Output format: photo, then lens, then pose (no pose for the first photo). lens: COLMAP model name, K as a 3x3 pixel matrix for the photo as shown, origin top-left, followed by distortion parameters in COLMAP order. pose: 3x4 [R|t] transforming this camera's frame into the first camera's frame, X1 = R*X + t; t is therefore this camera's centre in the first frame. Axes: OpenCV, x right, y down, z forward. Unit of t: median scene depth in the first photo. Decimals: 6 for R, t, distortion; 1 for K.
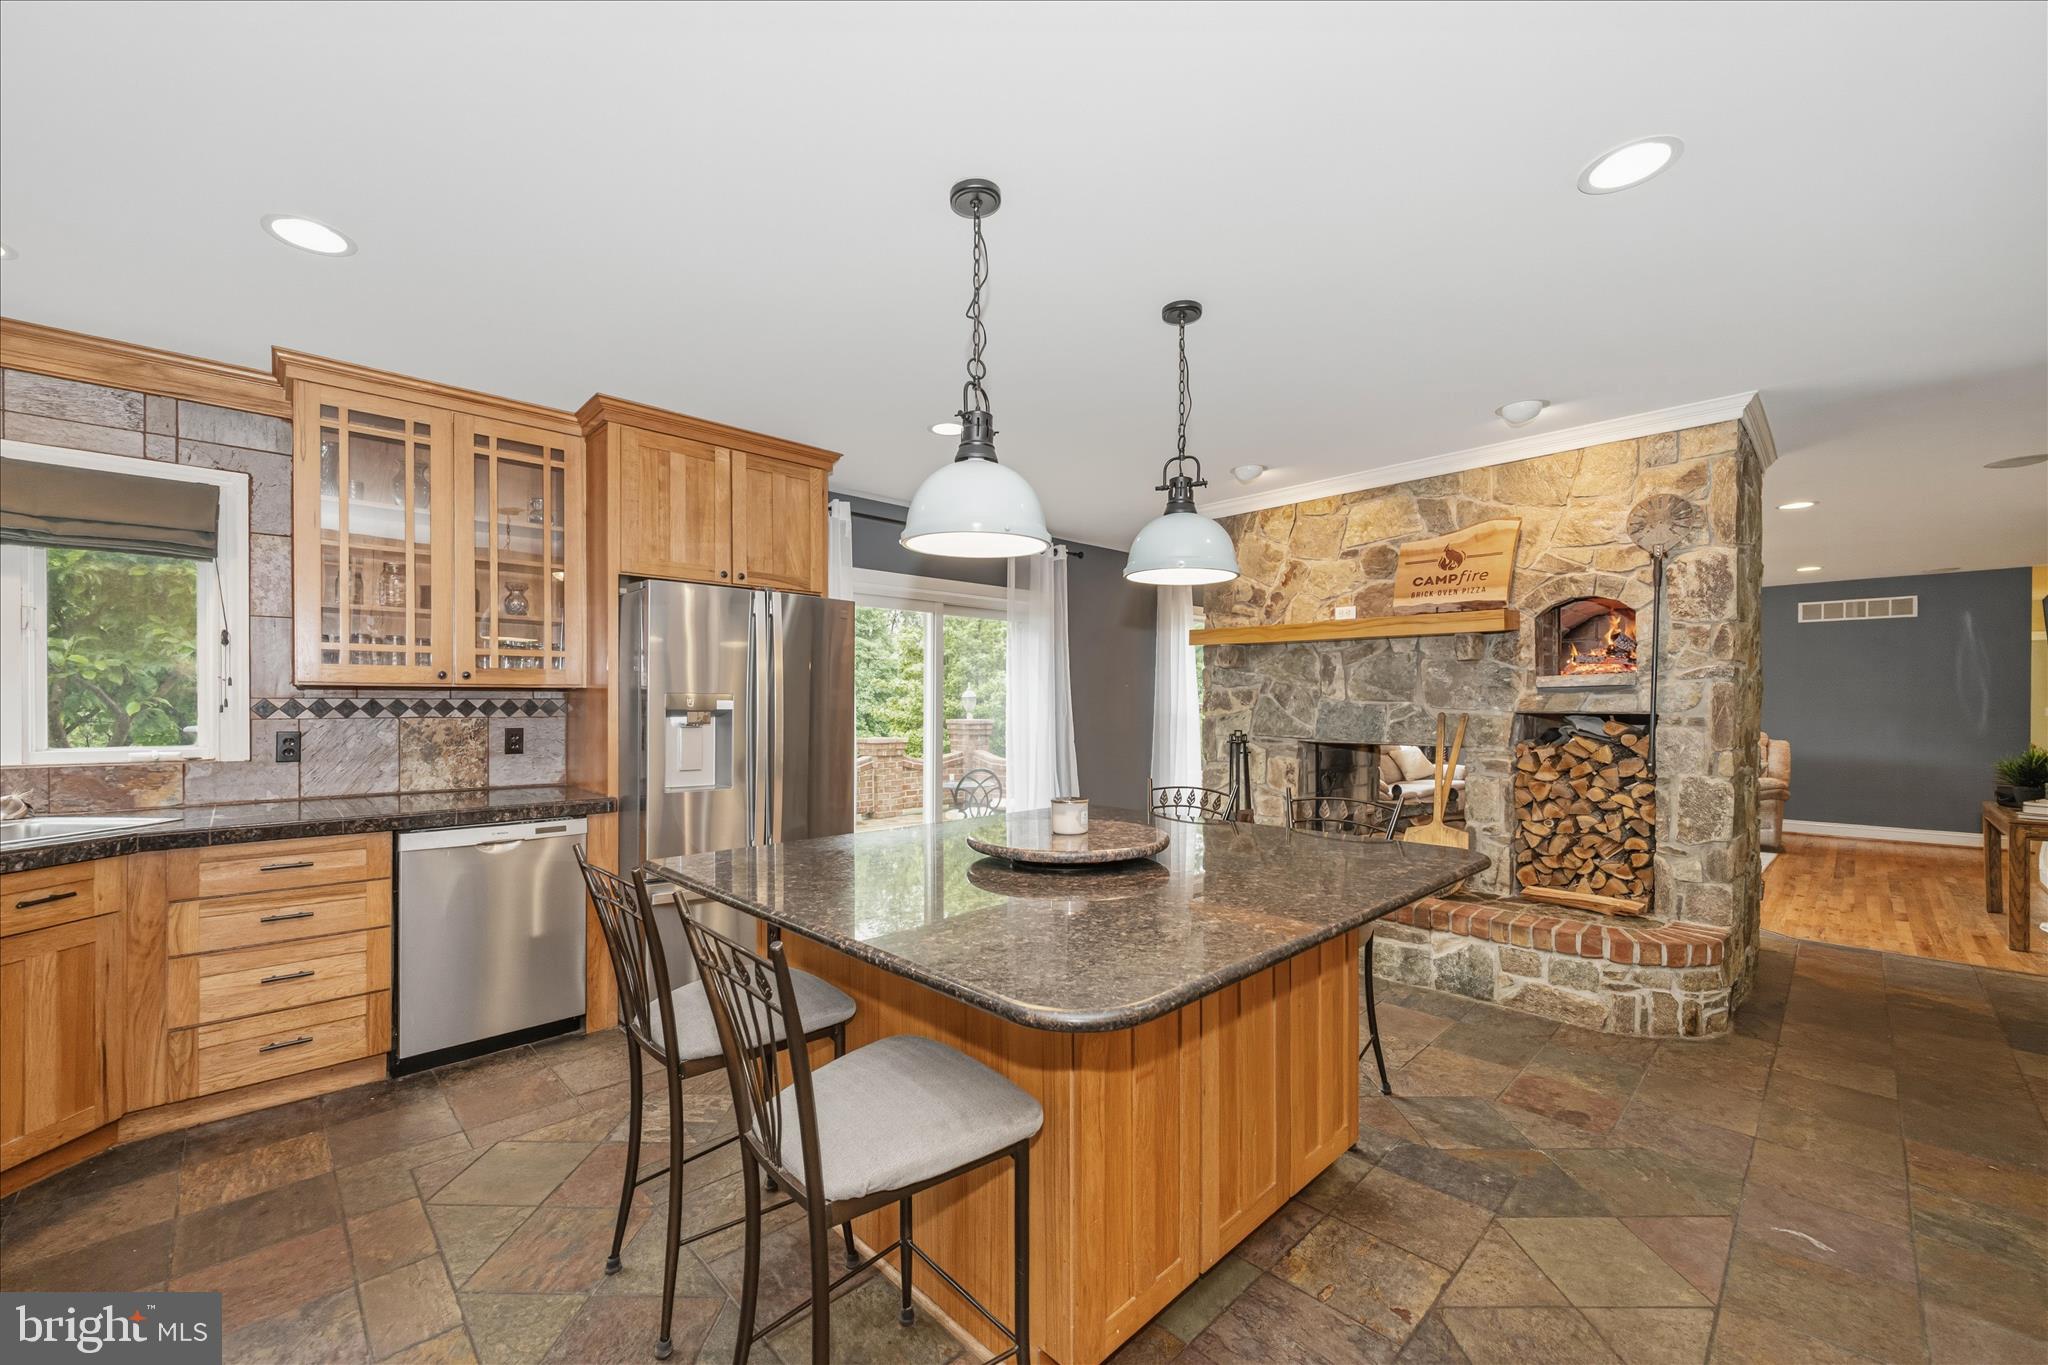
lens RADIAL K [[815.5, 0, 1025.4], [0, 815.5, 704.5], [0, 0, 1]] dist [-0.001954, -0.000209]
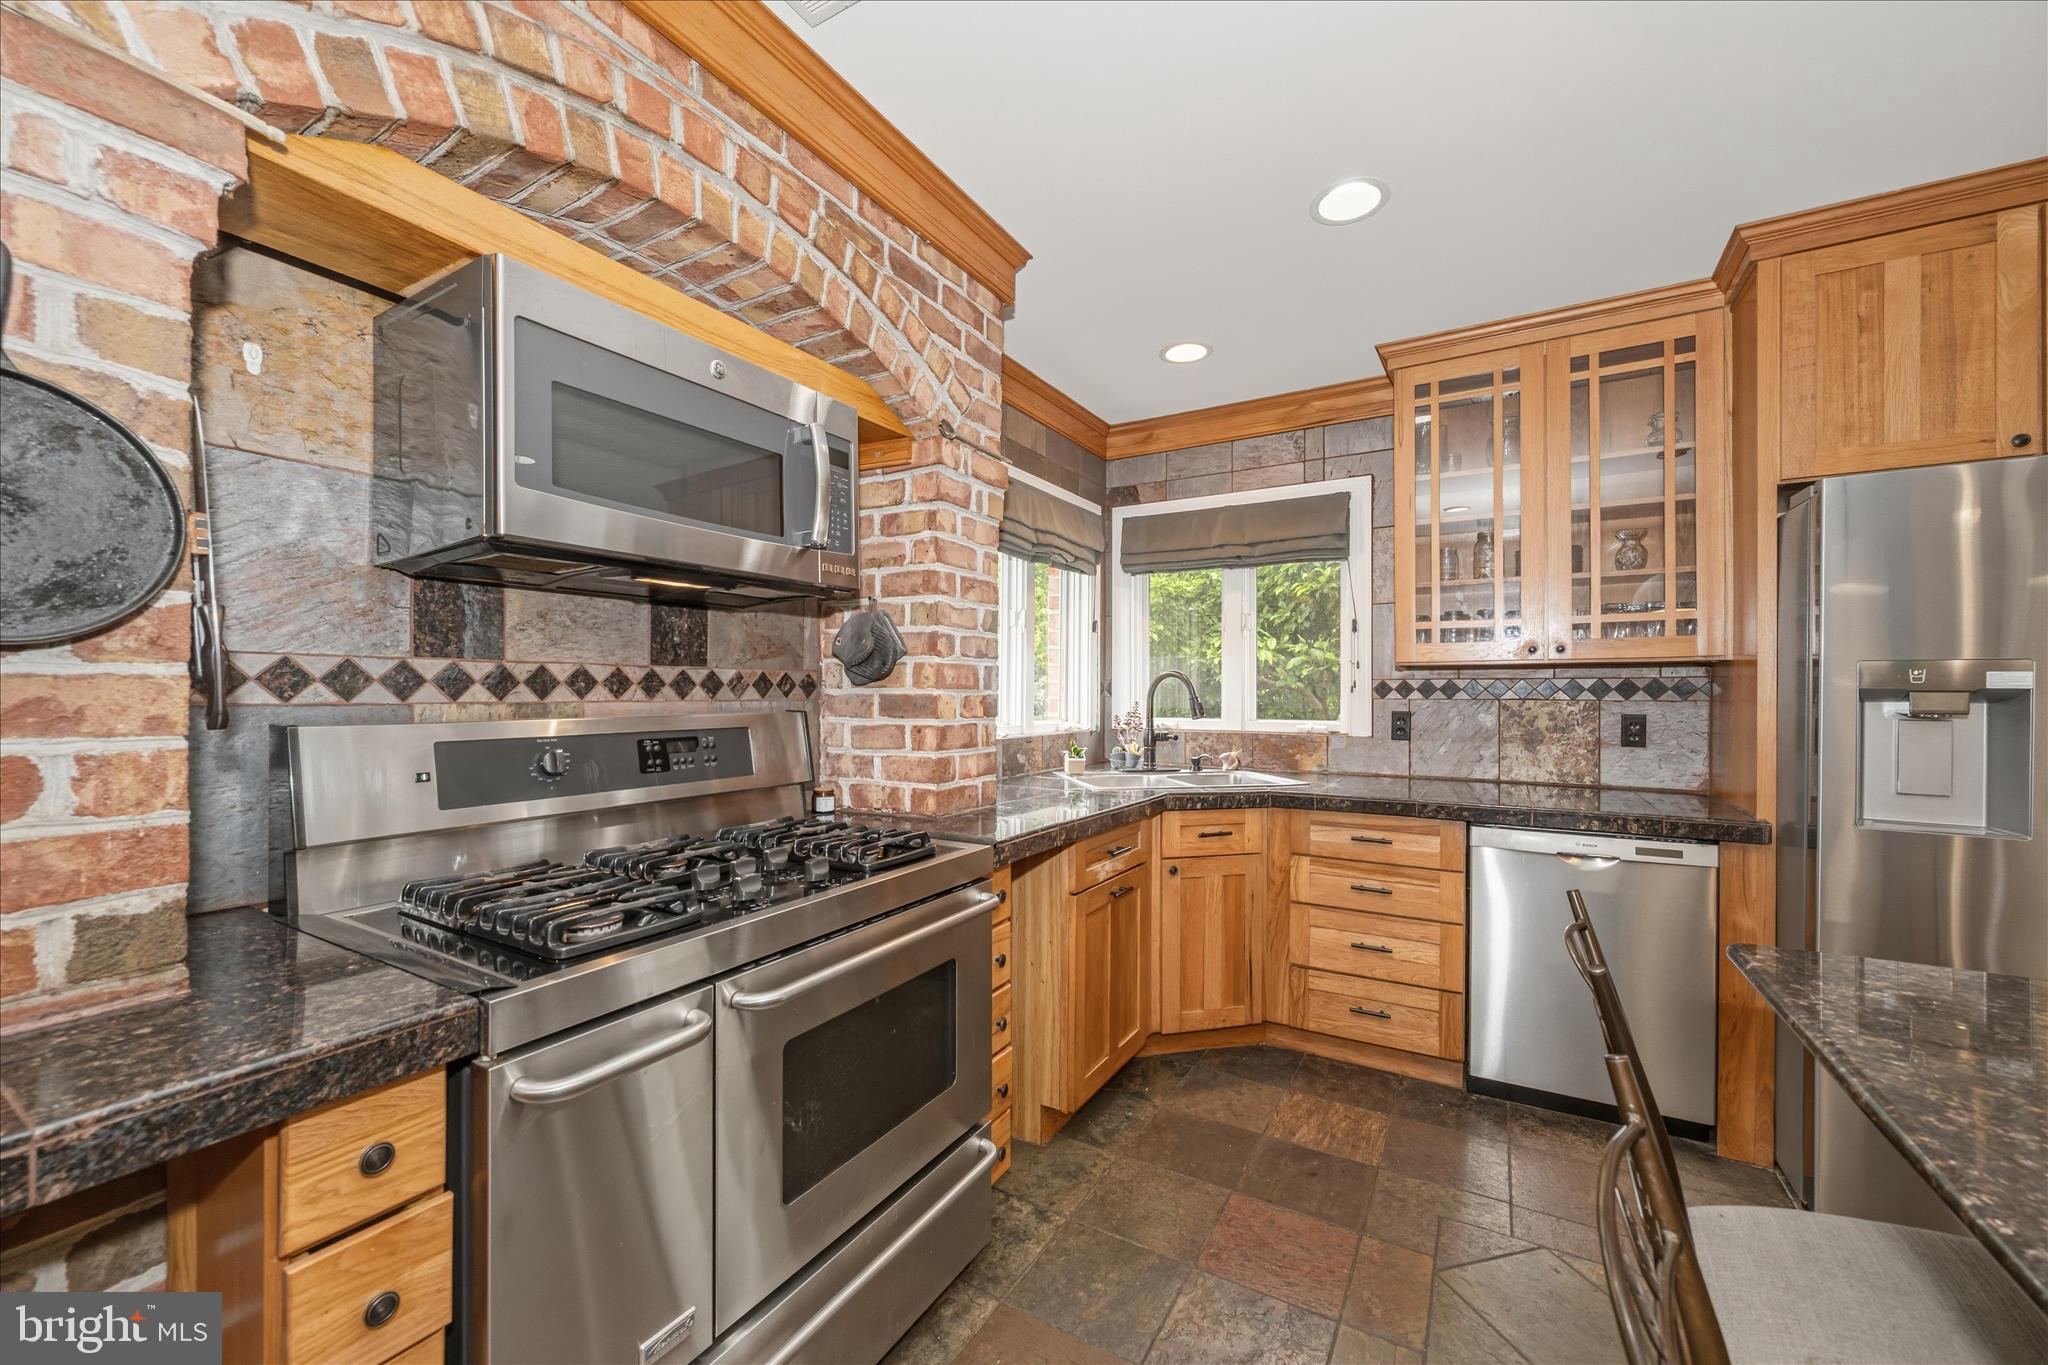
lens RADIAL K [[807.1, 0, 1022.2], [0, 807.1, 690.8], [0, 0, 1]] dist [0.000877, 0.000184]
pose [[0.261101, -0.001497, -0.965310, -0.025861], [-0.002202, 0.999995, -0.002146, 0.009276], [0.965309, 0.002686, 0.261096, 0.231456]]
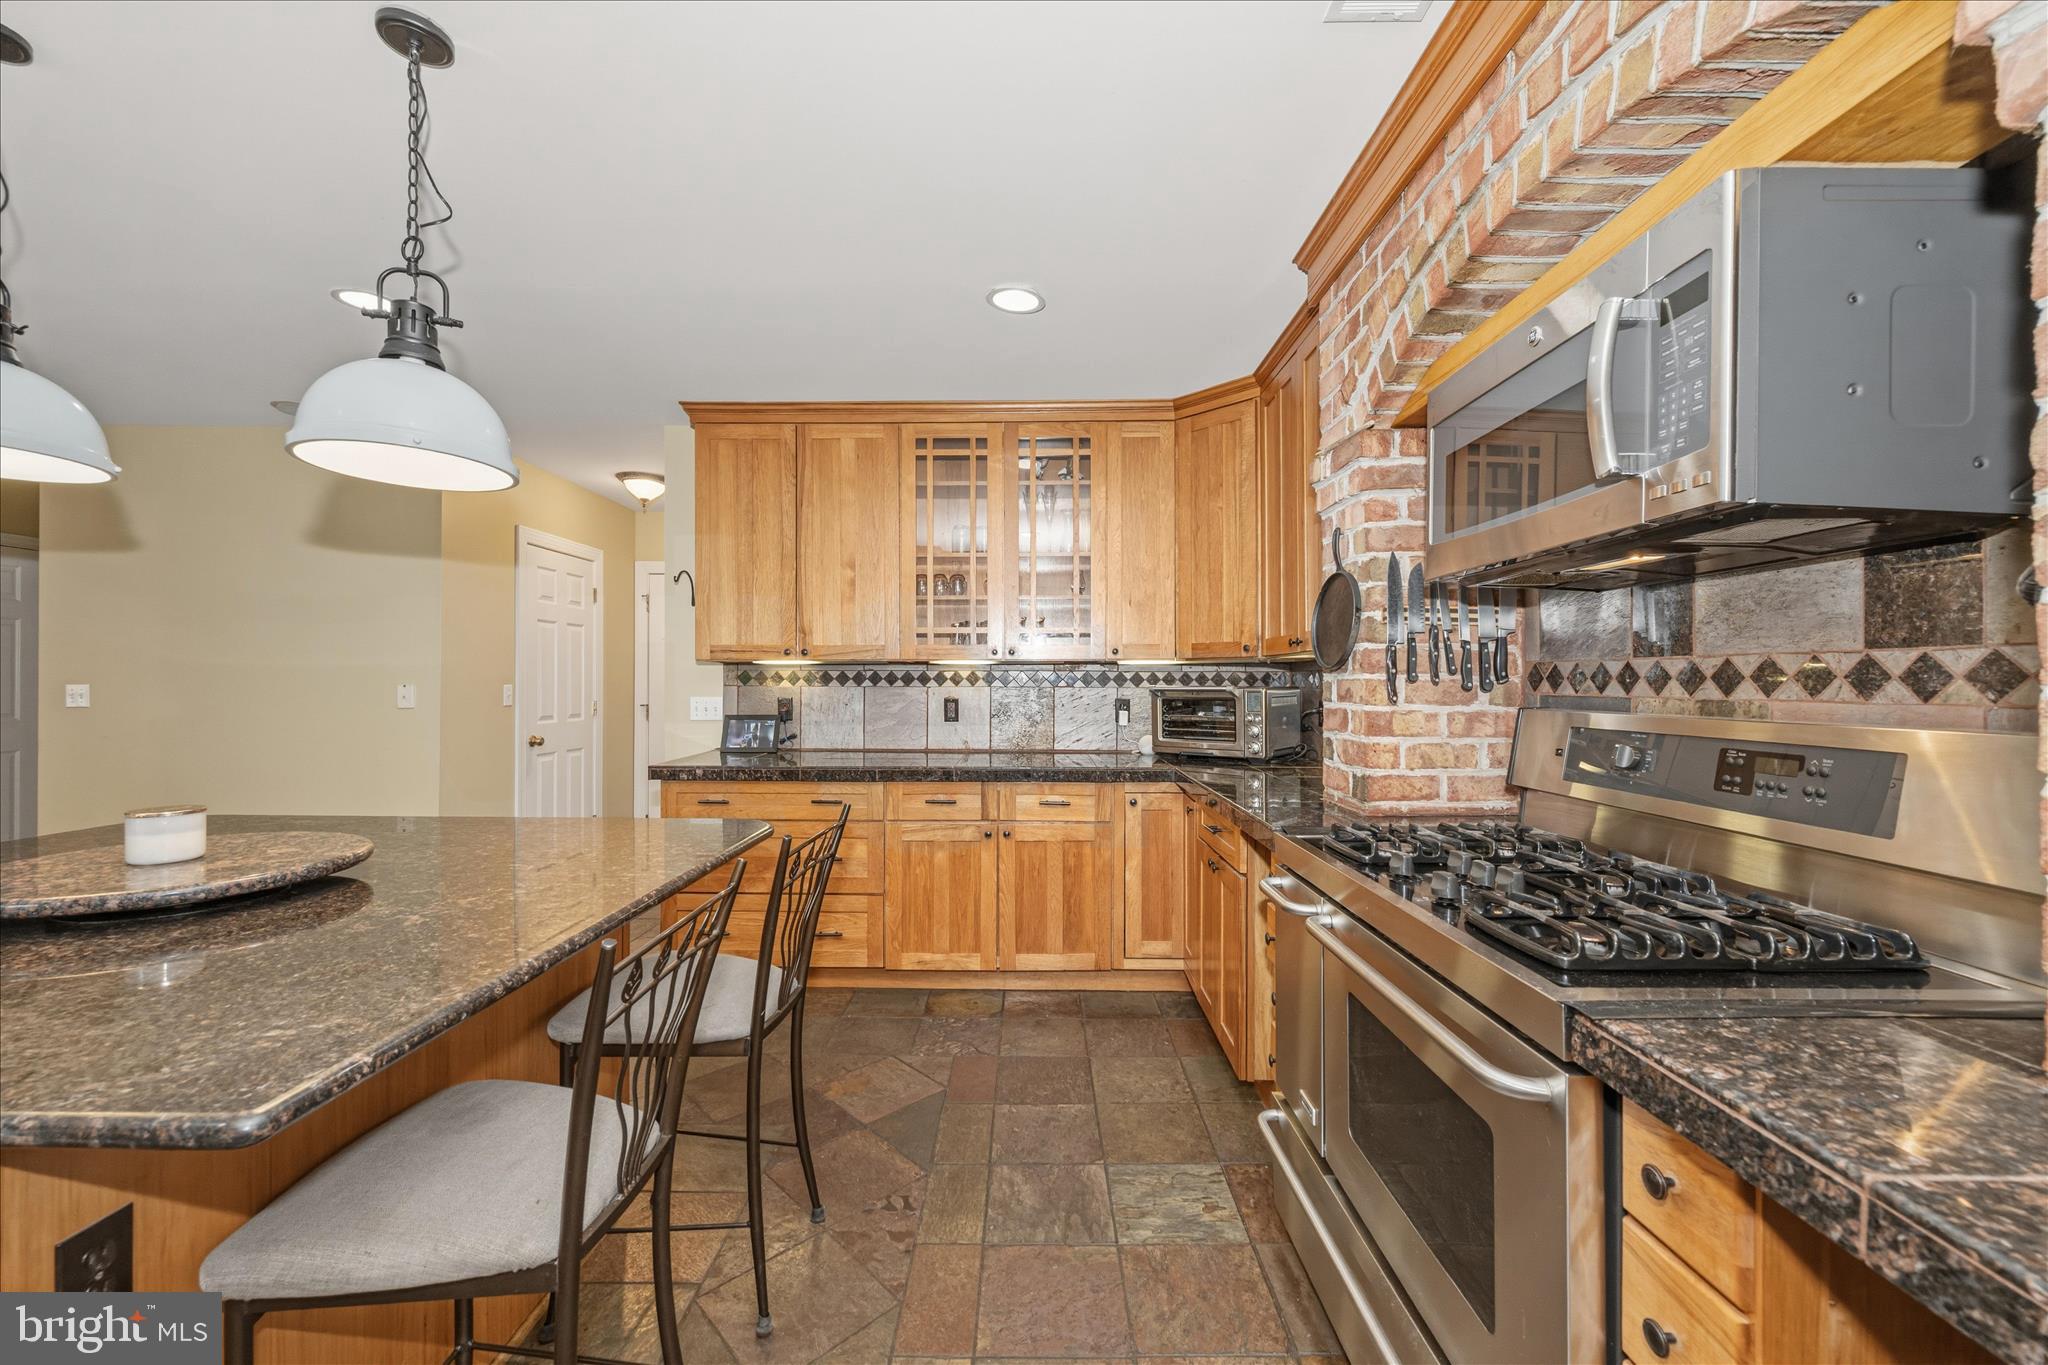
lens RADIAL K [[808.3, 0, 1019.2], [0, 808.3, 679.7], [0, 0, 1]] dist [-0.000035, 0.000144]
pose [[-0.705443, -0.000169, 0.708767, -0.591712], [-0.002407, 0.999995, -0.002158, 0.006942], [-0.708763, -0.003228, -0.705439, 0.649248]]
